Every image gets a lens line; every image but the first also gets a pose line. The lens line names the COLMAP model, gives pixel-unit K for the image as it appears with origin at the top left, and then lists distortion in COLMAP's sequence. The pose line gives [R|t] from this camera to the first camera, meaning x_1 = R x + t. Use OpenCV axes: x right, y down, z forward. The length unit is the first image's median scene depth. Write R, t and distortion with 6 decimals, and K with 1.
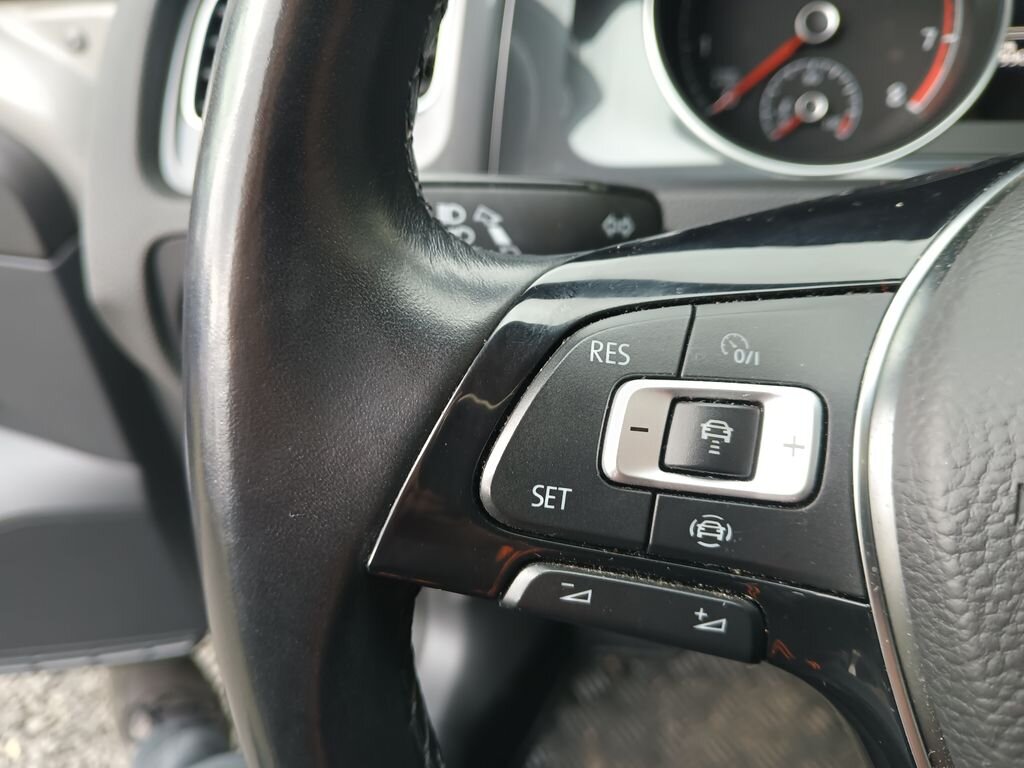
lens RADIAL K [[791.9, 0, 516.0], [0, 791.9, 382.2], [0, 0, 1]] dist [-0.012574, -0.000780]
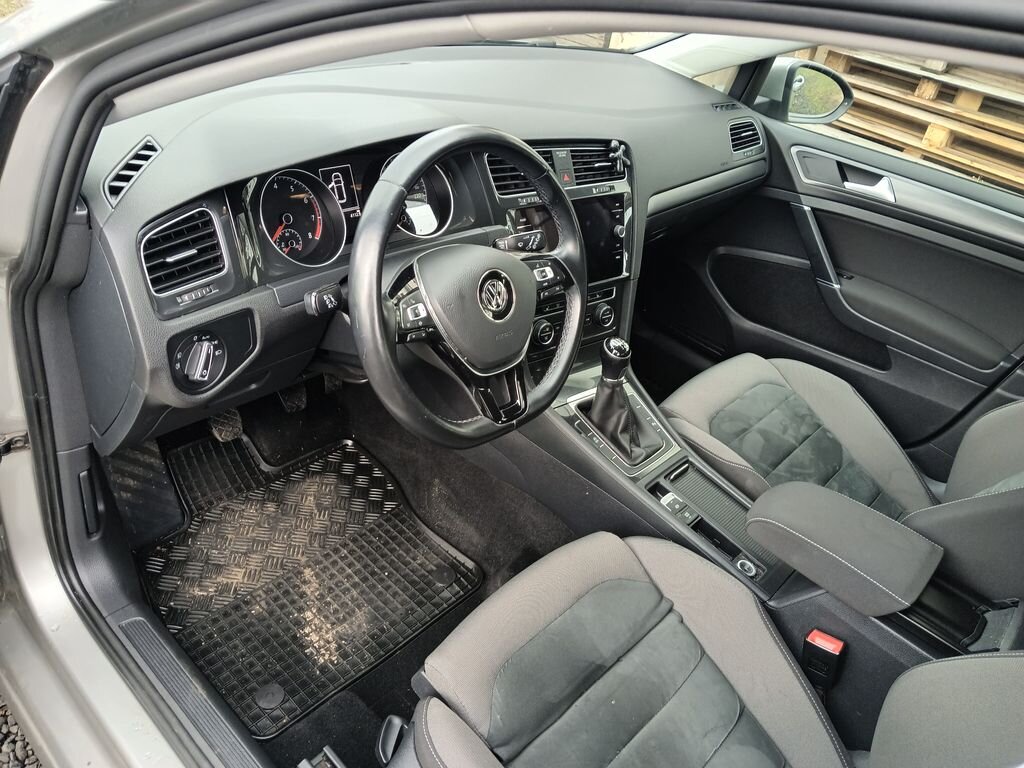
lens RADIAL K [[791.9, 0, 507.2], [0, 791.9, 388.3], [0, 0, 1]] dist [-0.012574, -0.000780]
pose [[0.399153, -0.349896, 0.847496, -5.919881], [0.321351, 0.919078, 0.228100, -0.692614], [-0.858726, 0.181297, 0.479292, -3.171080]]
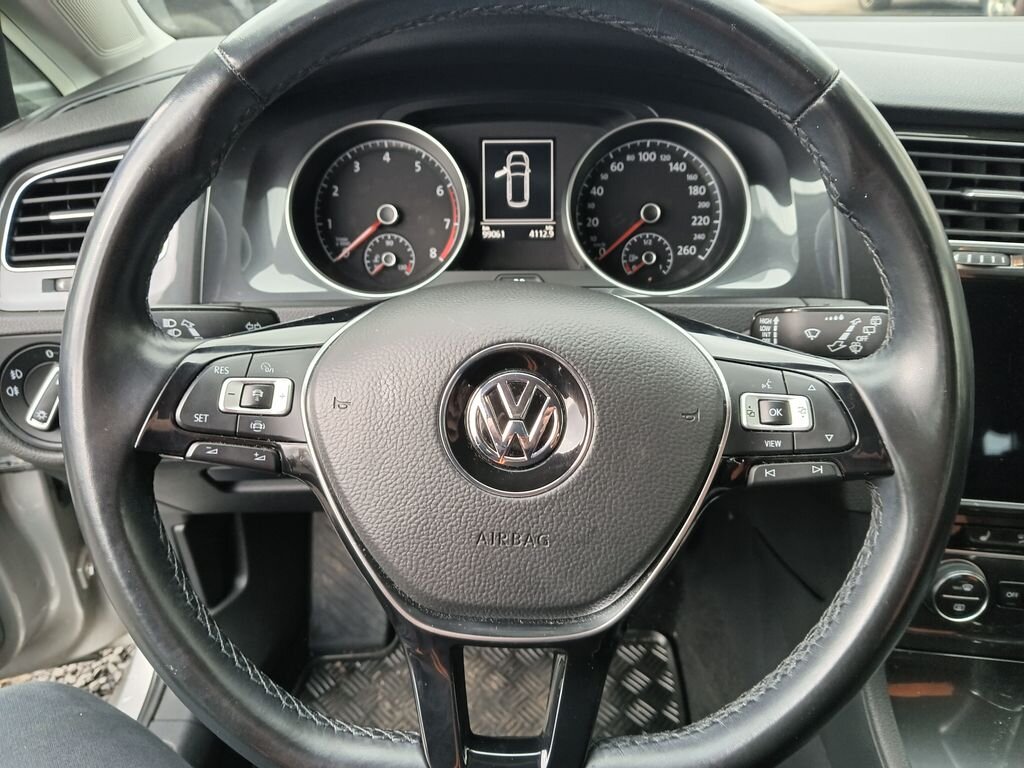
lens RADIAL K [[791.9, 0, 516.5], [0, 791.9, 392.1], [0, 0, 1]] dist [-0.012574, -0.000780]
pose [[0.956538, -0.043622, 0.288326, 0.310791], [0.073630, 0.992840, -0.094059, 0.395592], [-0.282159, 0.111200, 0.952901, -2.082183]]
